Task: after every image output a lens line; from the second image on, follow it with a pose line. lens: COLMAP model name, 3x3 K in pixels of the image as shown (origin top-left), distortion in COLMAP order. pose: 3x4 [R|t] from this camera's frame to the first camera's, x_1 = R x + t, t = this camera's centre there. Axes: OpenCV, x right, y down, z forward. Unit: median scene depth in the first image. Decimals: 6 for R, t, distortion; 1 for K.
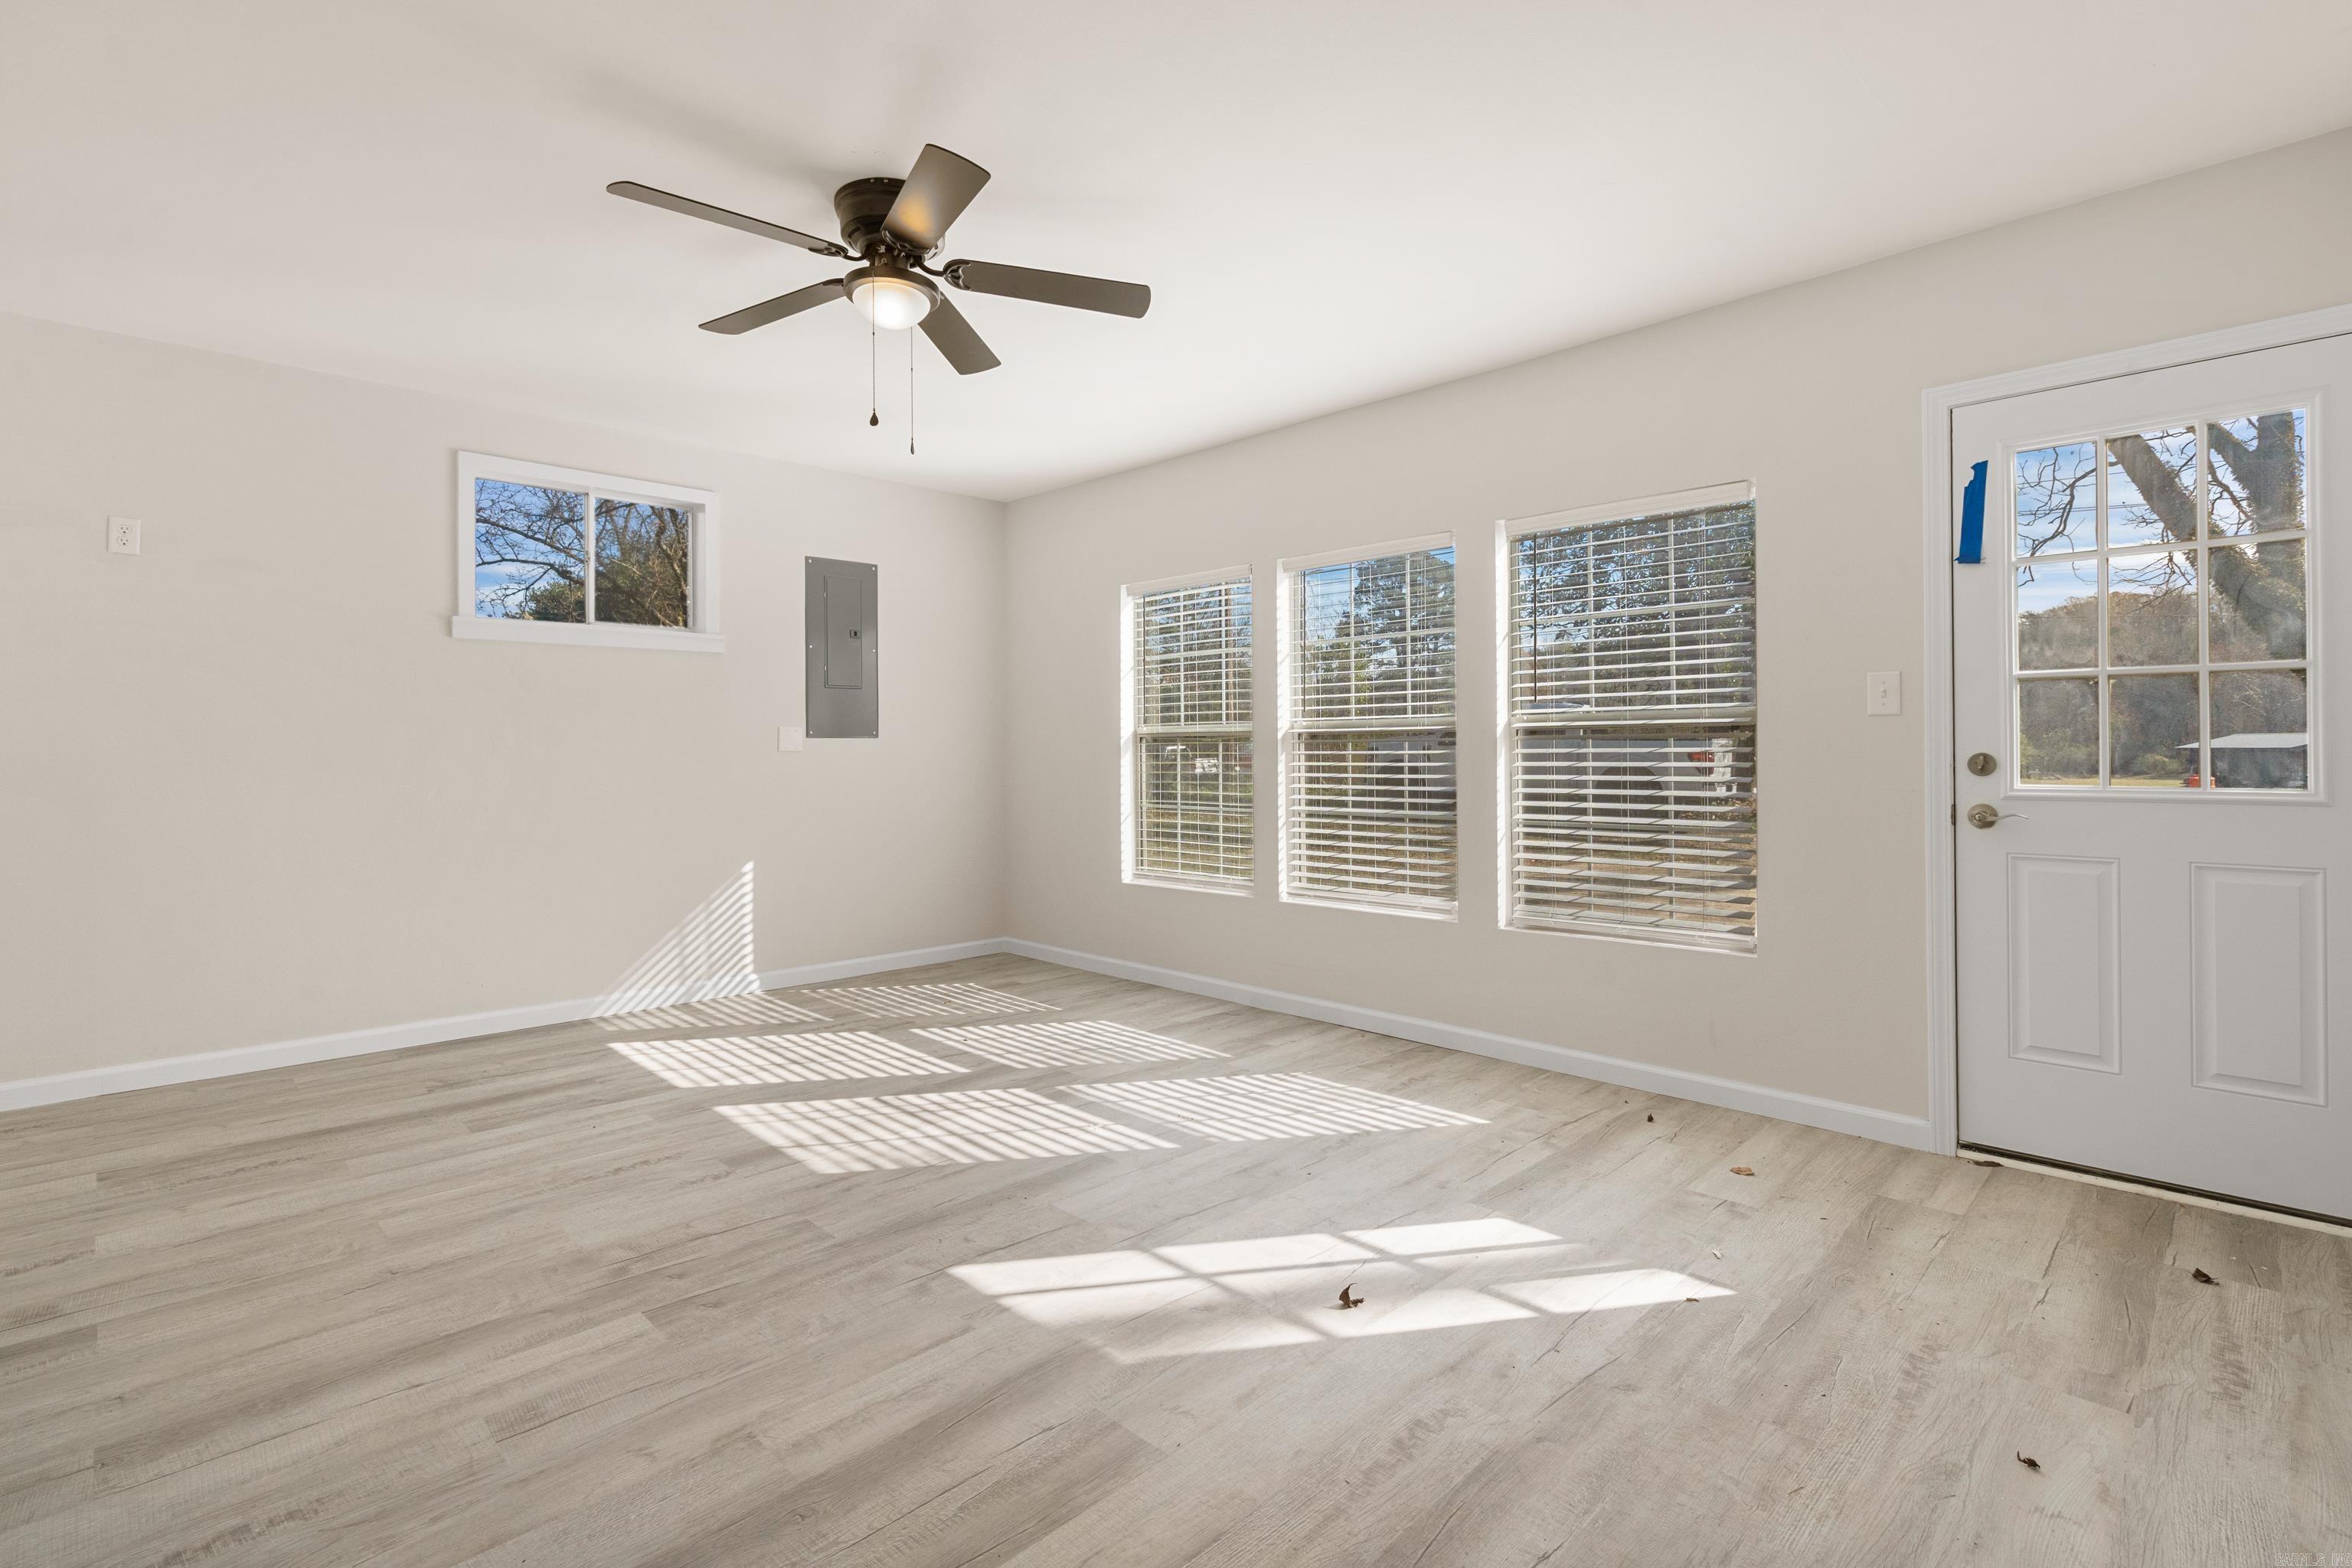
lens RADIAL K [[1074.0, 0, 1174.5], [0, 1074.0, 772.3], [0, 0, 1]] dist [0.003853, 0.000690]
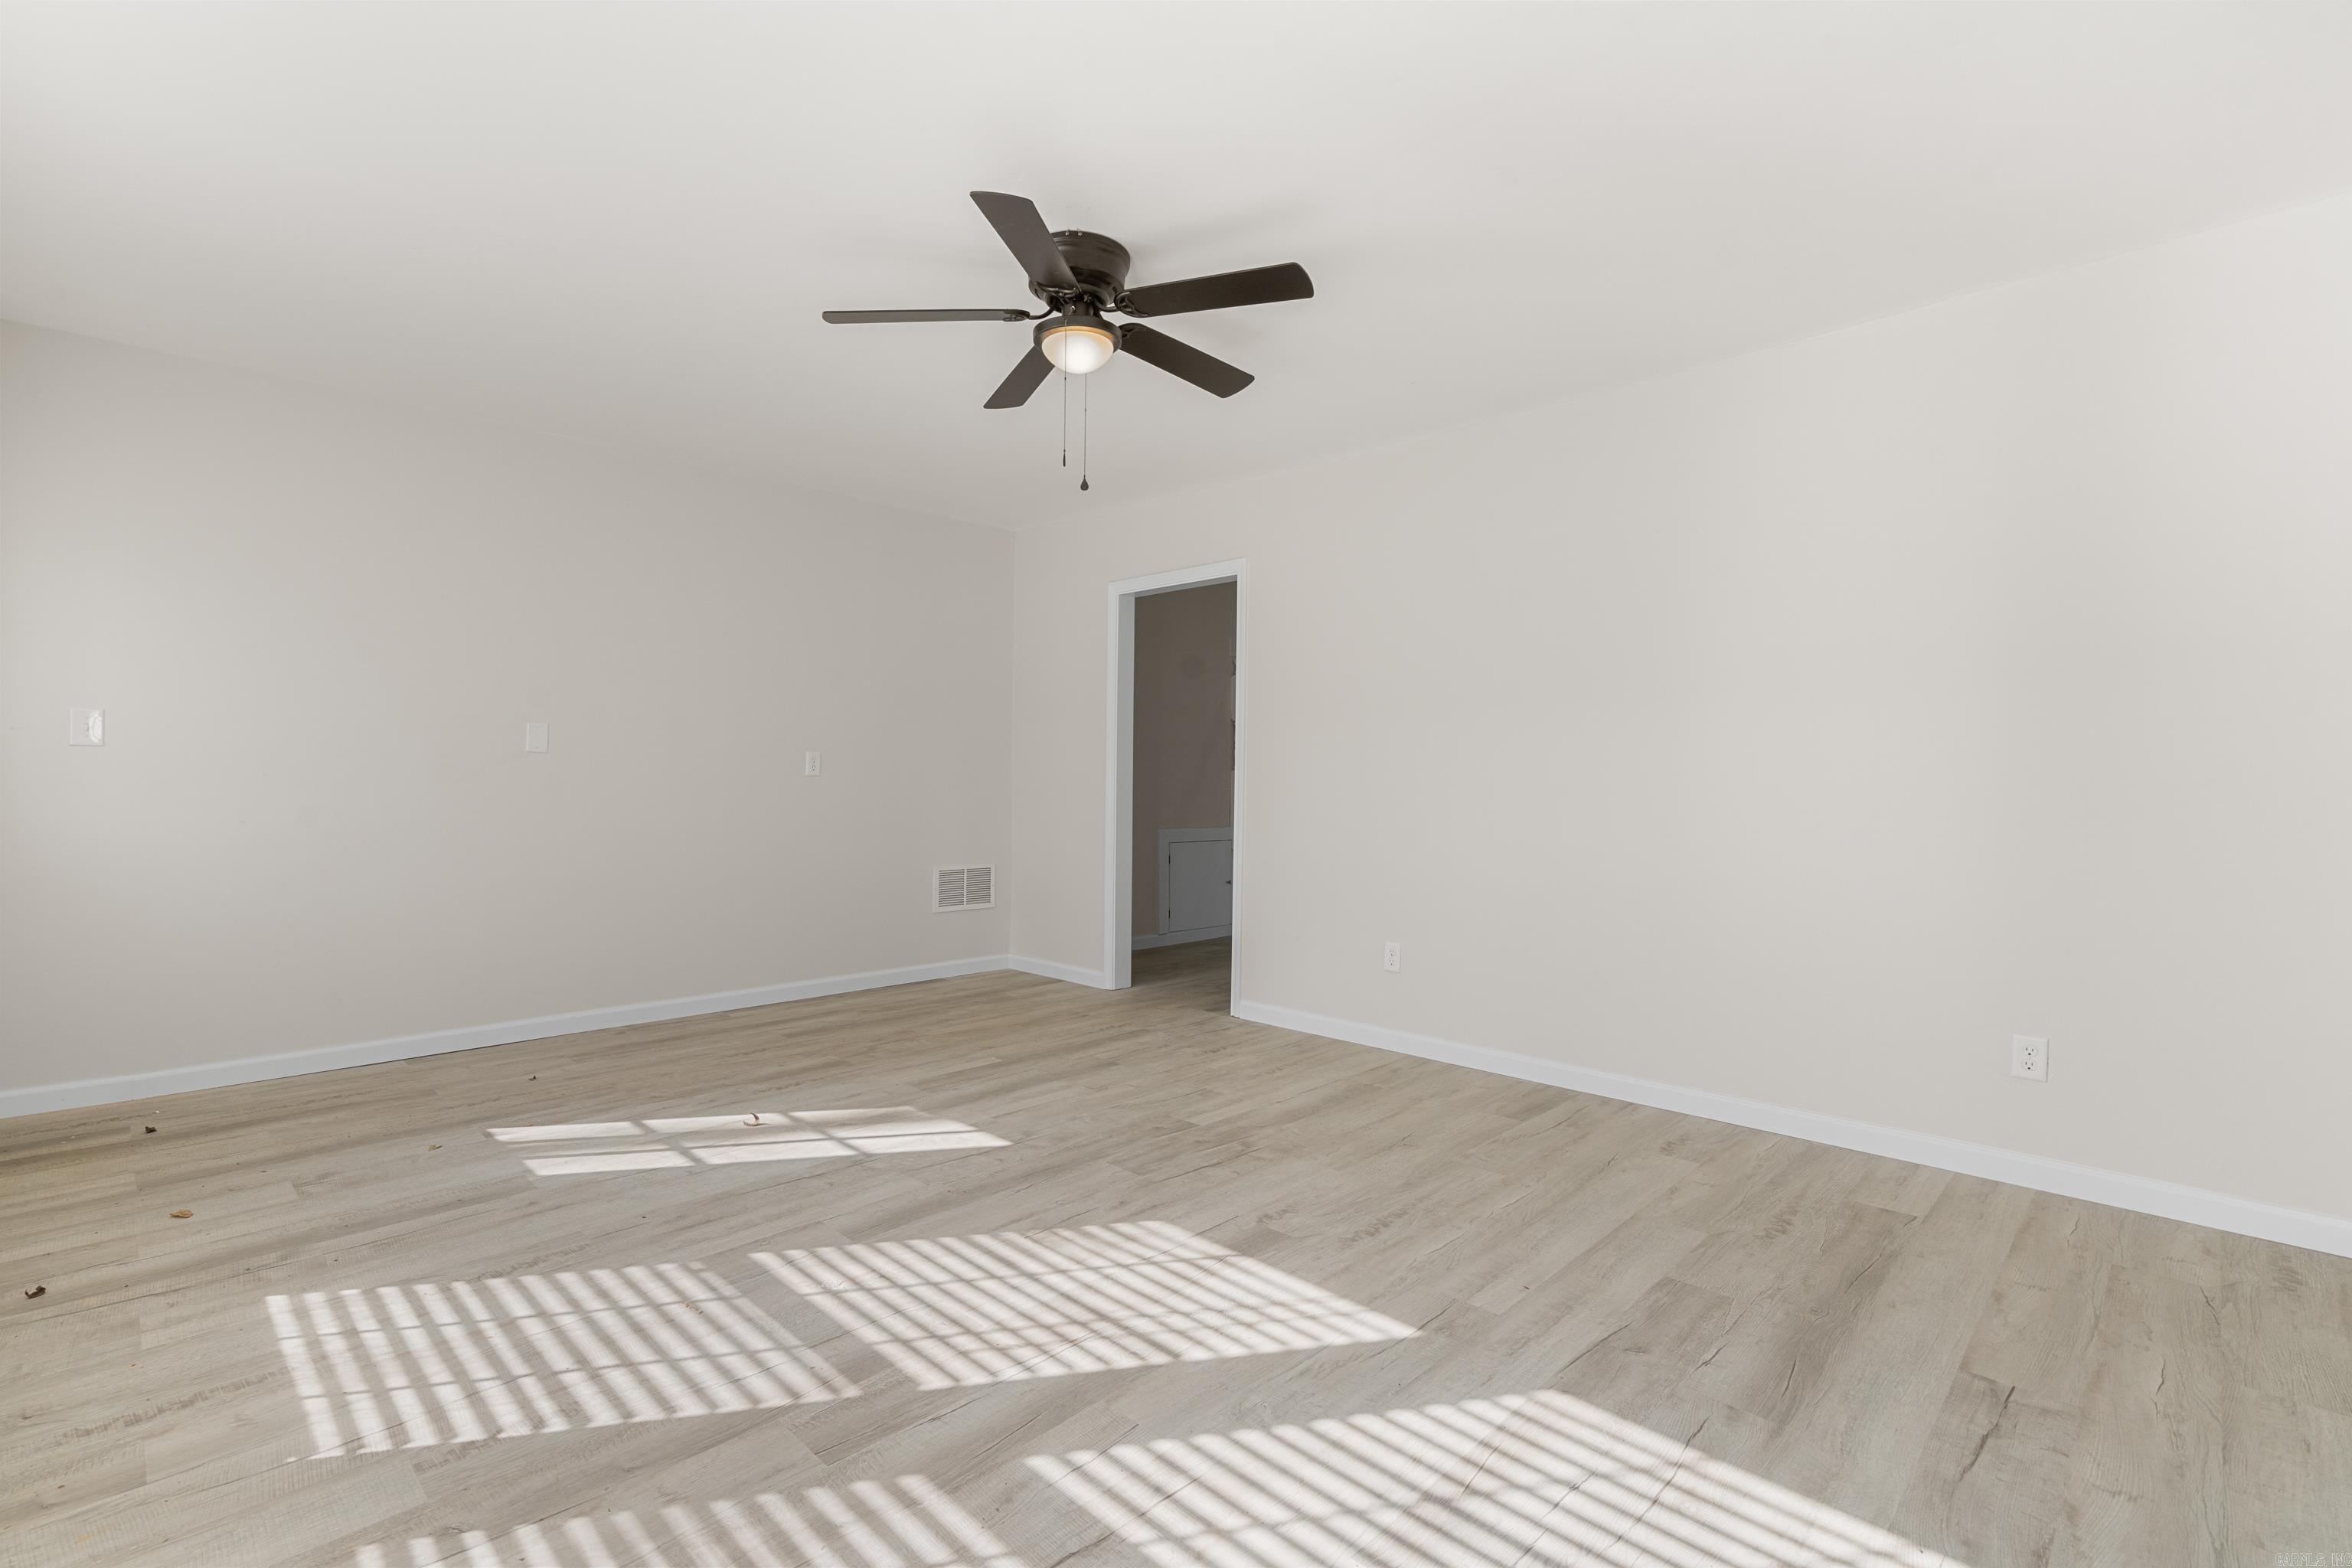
lens RADIAL K [[1074.0, 0, 1179.1], [0, 1074.0, 785.6], [0, 0, 1]] dist [0.003853, 0.000690]
pose [[-0.999890, -0.002528, -0.014633, -0.300812], [-0.002881, 0.999704, 0.024147, -0.027902], [0.014567, 0.024186, -0.999601, 1.768544]]
